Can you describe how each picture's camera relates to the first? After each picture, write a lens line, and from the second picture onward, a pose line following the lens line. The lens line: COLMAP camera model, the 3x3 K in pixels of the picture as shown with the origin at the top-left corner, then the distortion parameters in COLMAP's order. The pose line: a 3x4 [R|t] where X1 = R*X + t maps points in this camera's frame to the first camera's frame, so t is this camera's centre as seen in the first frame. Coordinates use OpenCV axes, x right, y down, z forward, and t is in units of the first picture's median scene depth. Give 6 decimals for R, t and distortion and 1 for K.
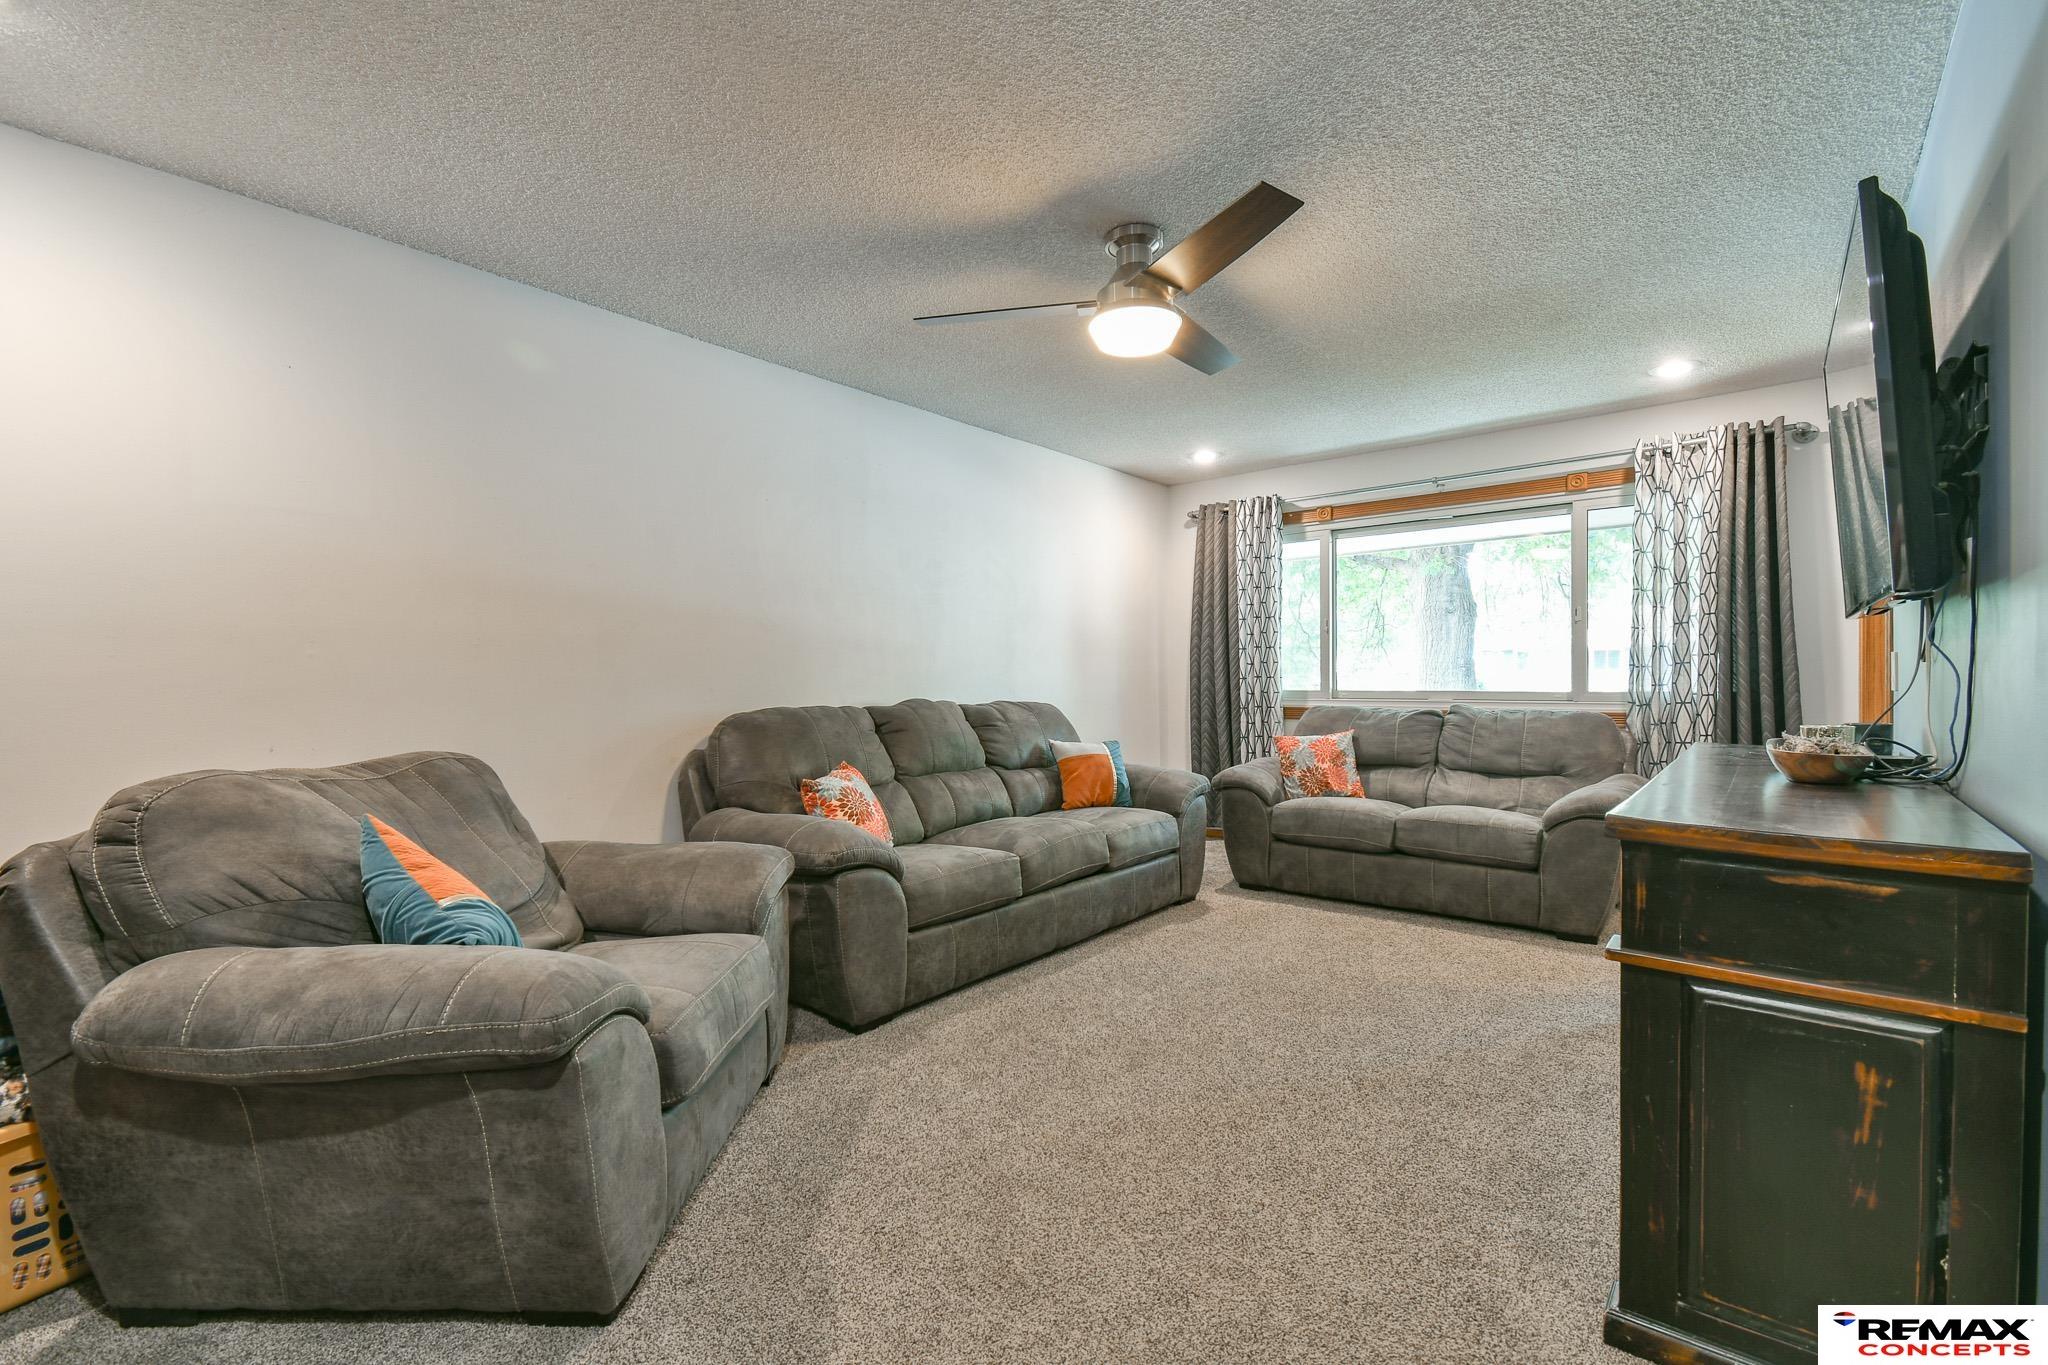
lens RADIAL K [[889.4, 0, 1018.0], [0, 889.4, 682.3], [0, 0, 1]] dist [0.038303, -0.021861]
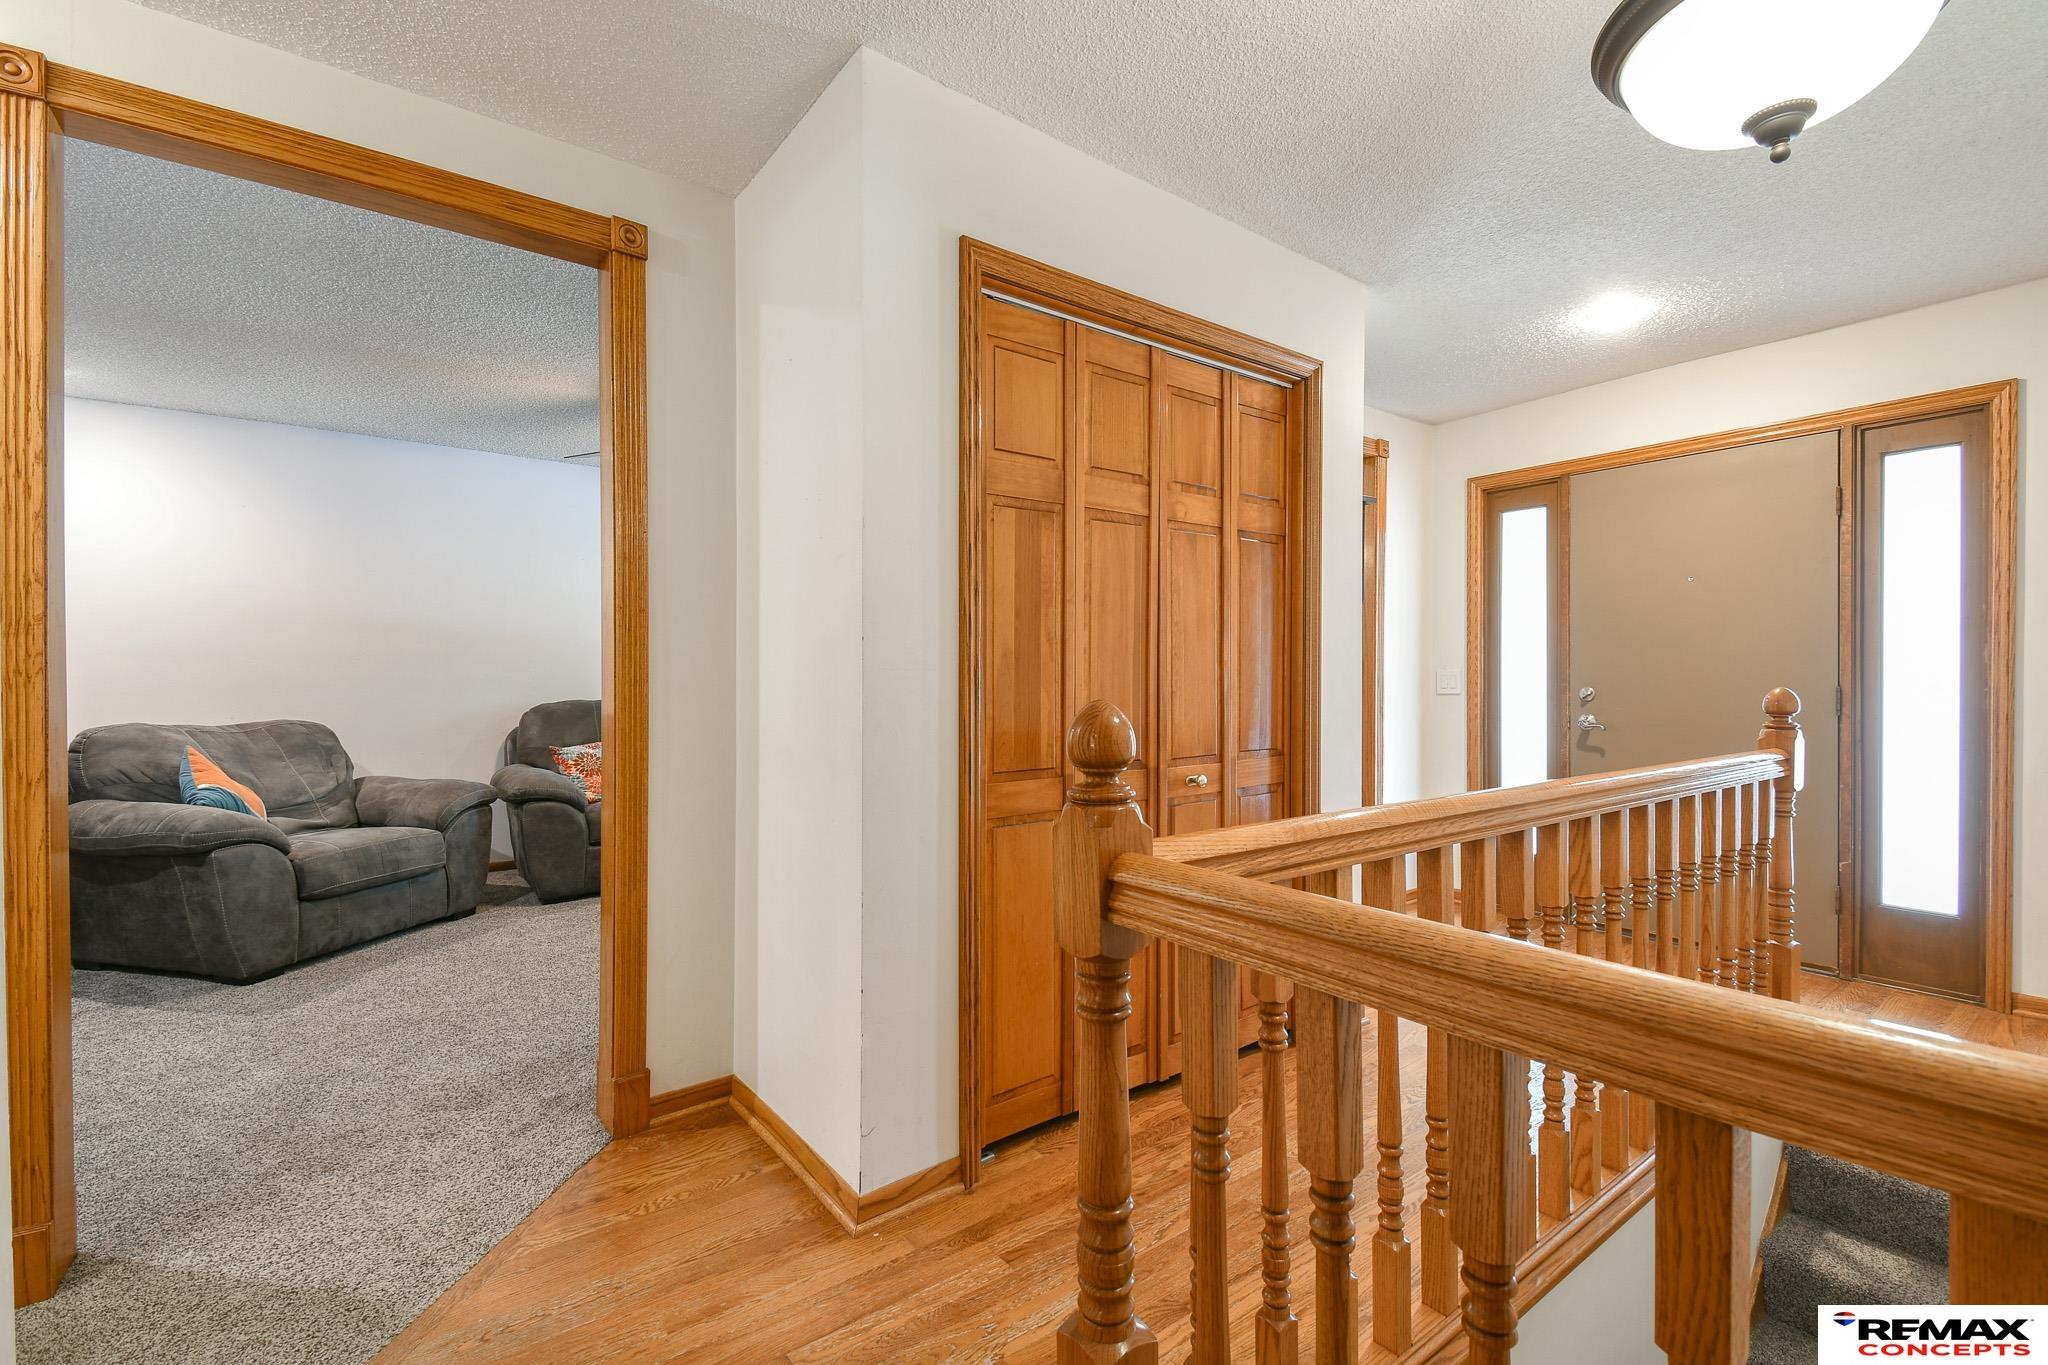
lens RADIAL K [[889.4, 0, 1031.1], [0, 889.4, 681.8], [0, 0, 1]] dist [0.038303, -0.021861]
pose [[0.974423, 0.010338, -0.224483, 1.788301], [-0.011259, 0.999933, -0.002821, -0.017559], [0.224438, 0.005276, 0.974474, -0.646404]]
